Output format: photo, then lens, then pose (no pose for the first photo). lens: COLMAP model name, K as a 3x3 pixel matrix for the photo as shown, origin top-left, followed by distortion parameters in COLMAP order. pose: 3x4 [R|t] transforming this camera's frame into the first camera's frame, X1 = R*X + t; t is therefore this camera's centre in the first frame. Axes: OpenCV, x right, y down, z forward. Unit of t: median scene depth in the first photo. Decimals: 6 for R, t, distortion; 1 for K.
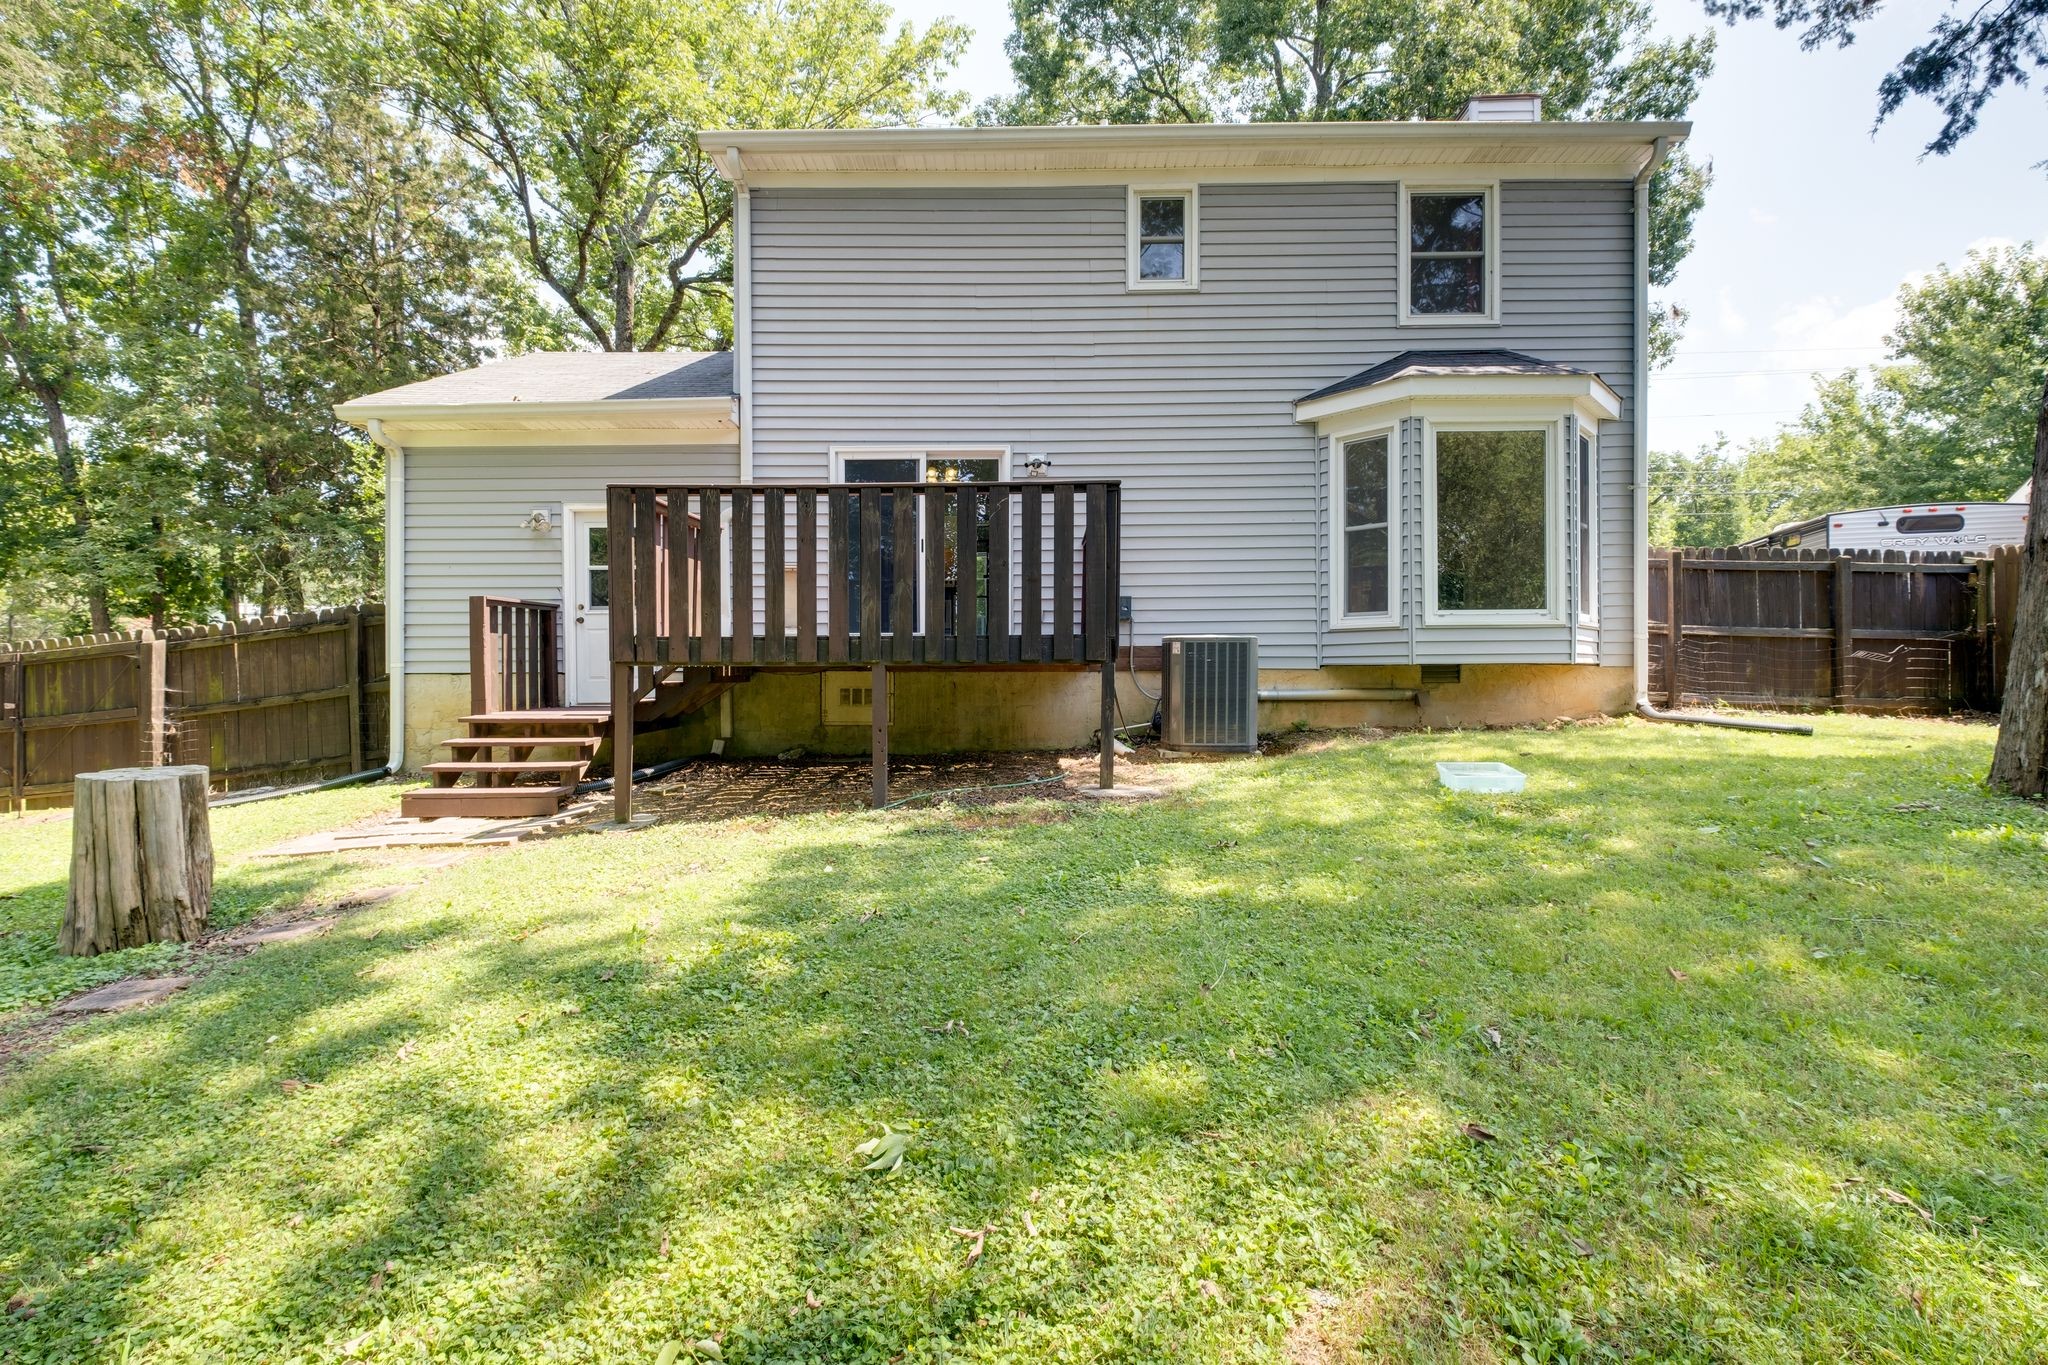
lens RADIAL K [[898.0, 0, 1028.4], [0, 898.0, 672.9], [0, 0, 1]] dist [-0.003102, -0.001011]
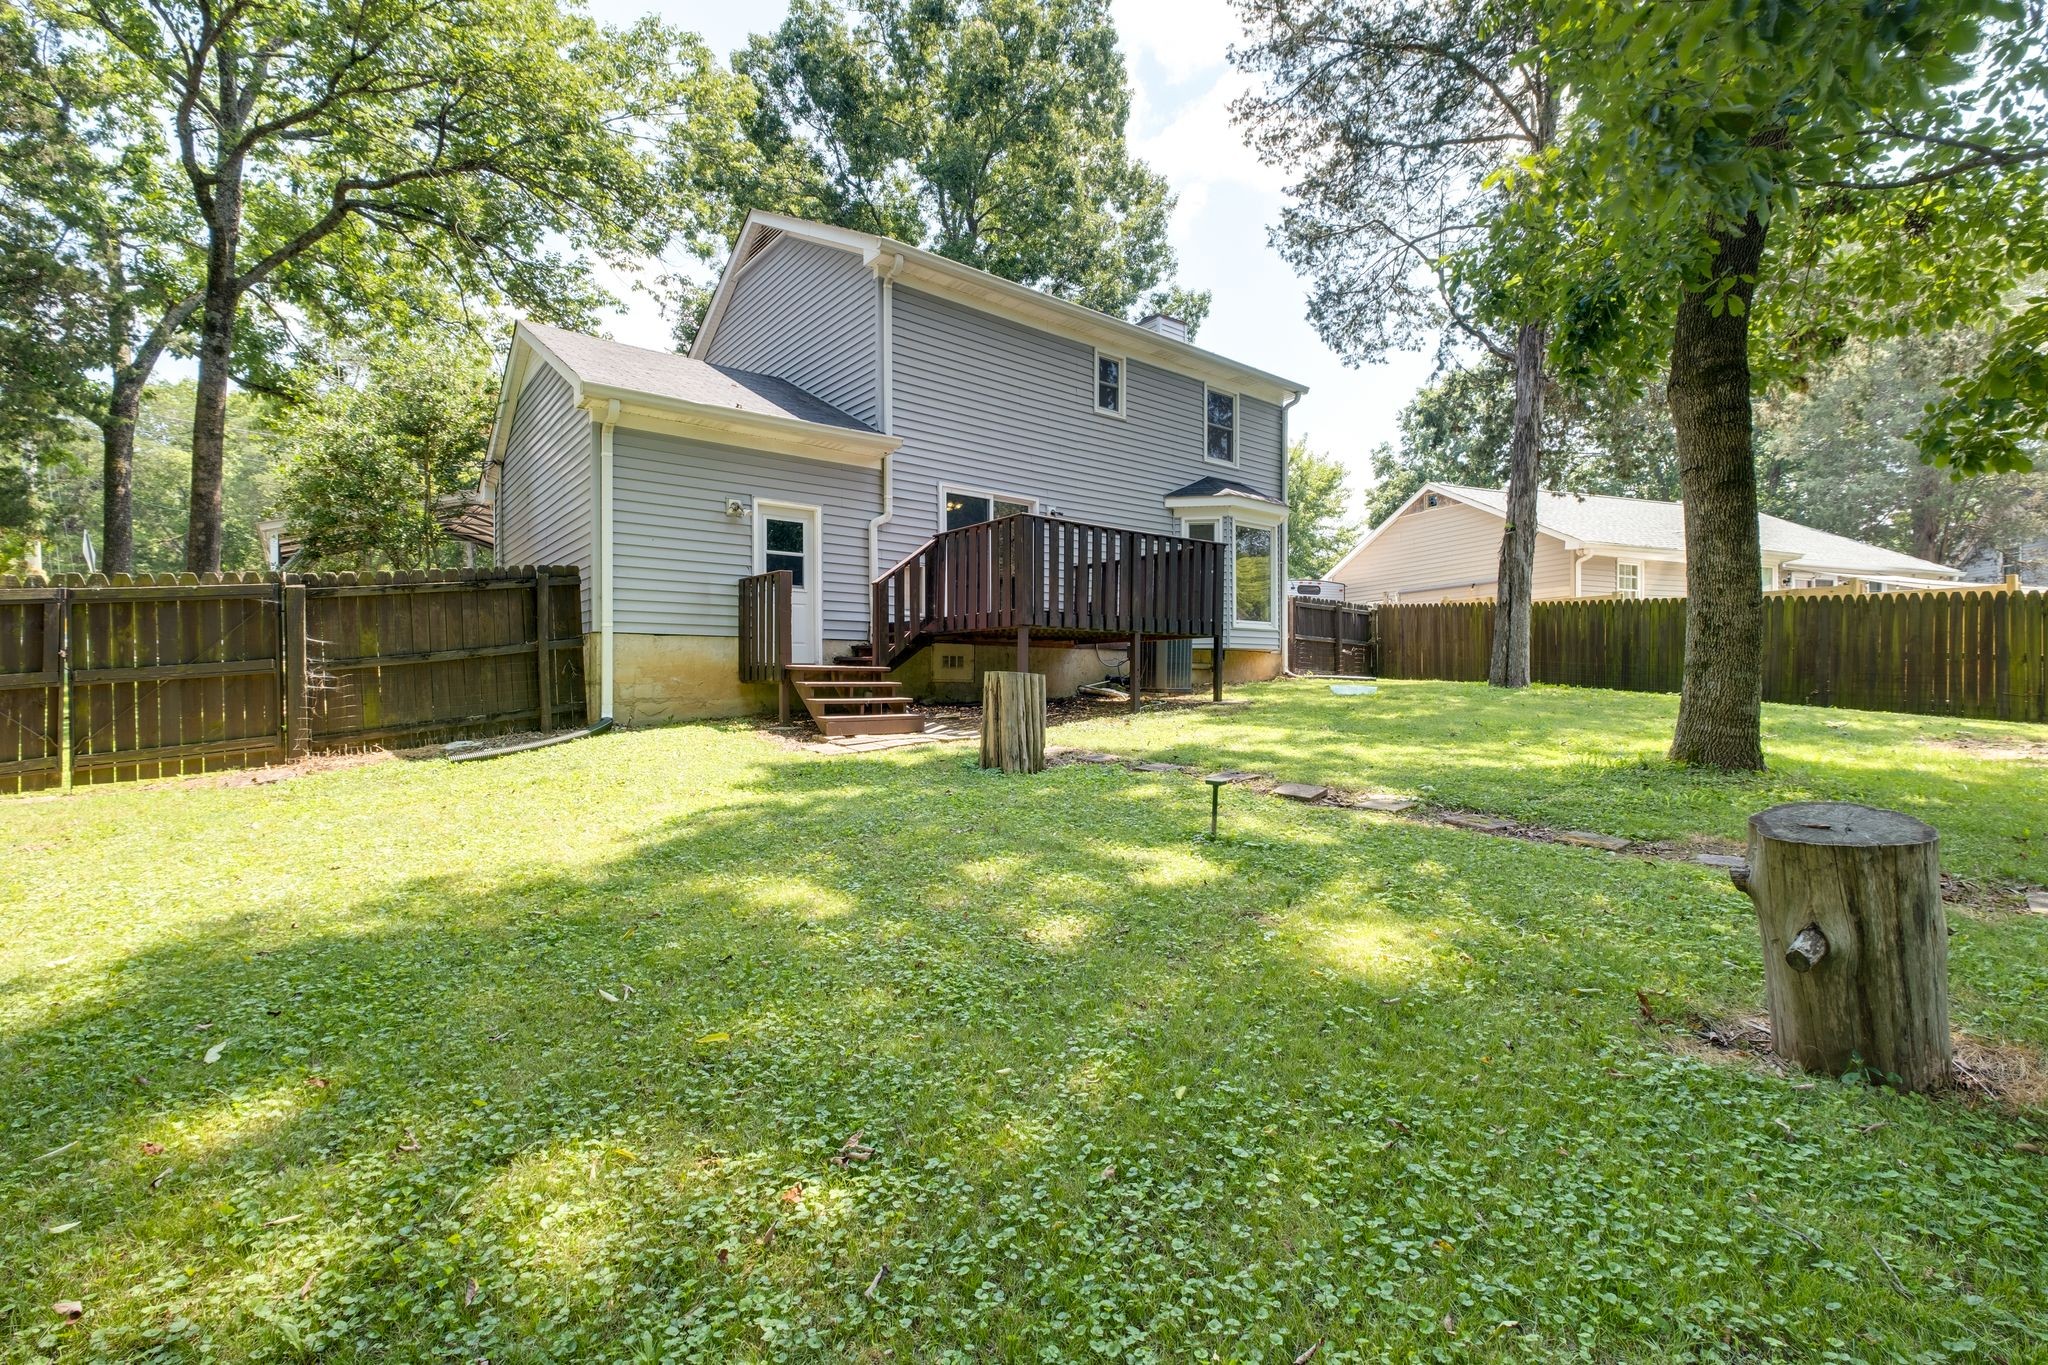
lens RADIAL K [[870.2, 0, 1006.9], [0, 870.2, 680.7], [0, 0, 1]] dist [-0.000912, -0.000110]
pose [[0.787029, 0.005413, 0.616892, -0.973917], [-0.004812, 0.999985, -0.002636, 0.060115], [-0.616897, -0.000894, 0.787044, -0.132587]]
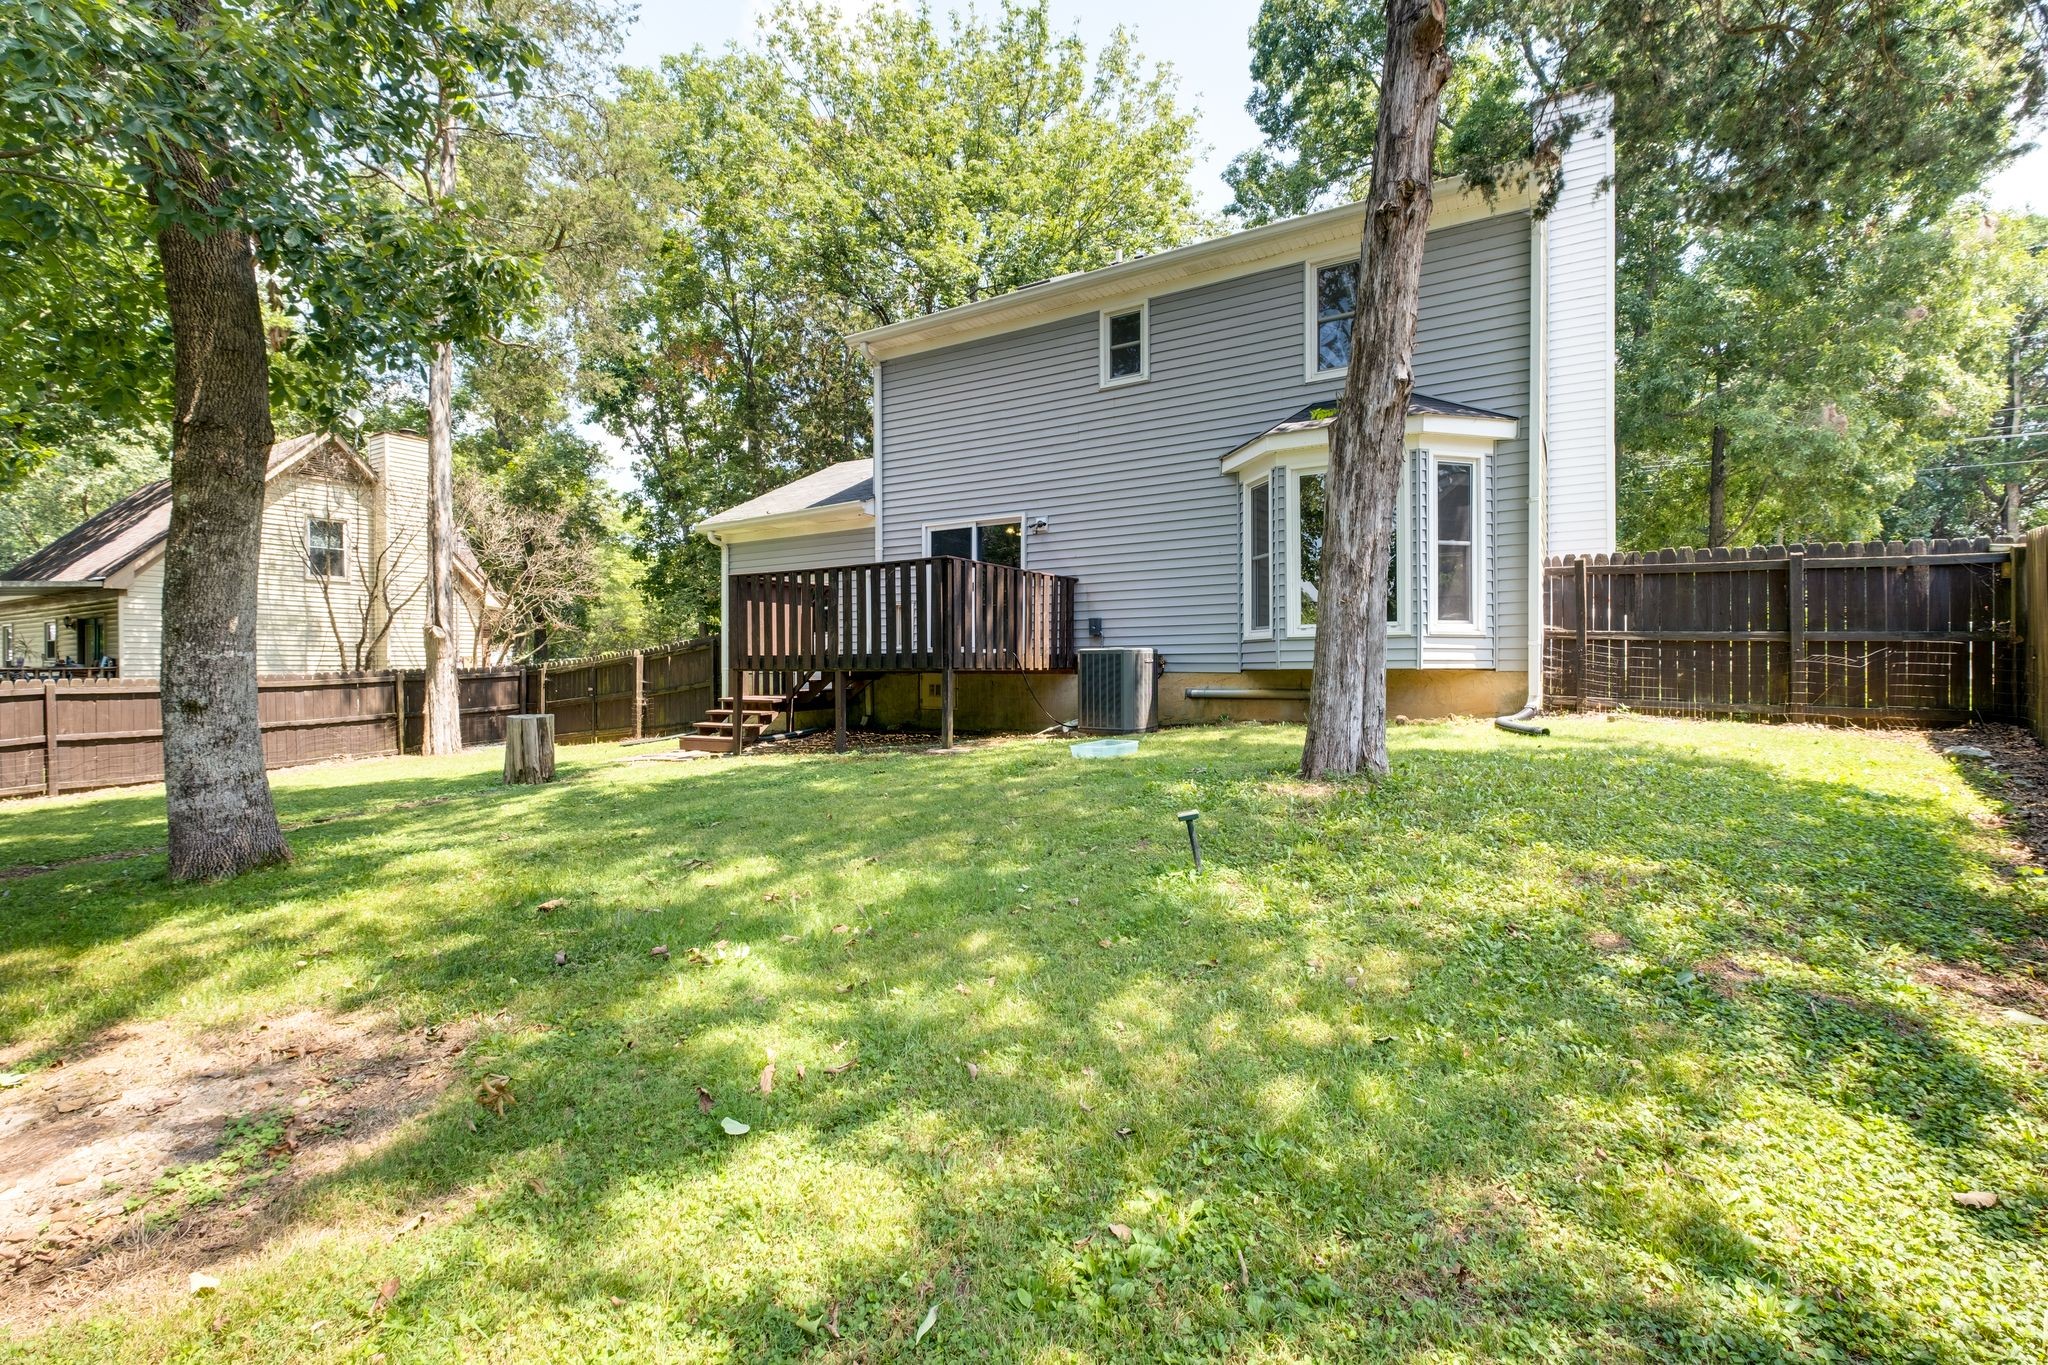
lens RADIAL K [[898.0, 0, 1028.4], [0, 898.0, 672.9], [0, 0, 1]] dist [-0.003102, -0.001011]
pose [[0.861068, 0.003405, -0.508478, 0.698836], [-0.002845, 0.999994, 0.001880, -0.005452], [0.508481, -0.000172, 0.861073, -0.205304]]
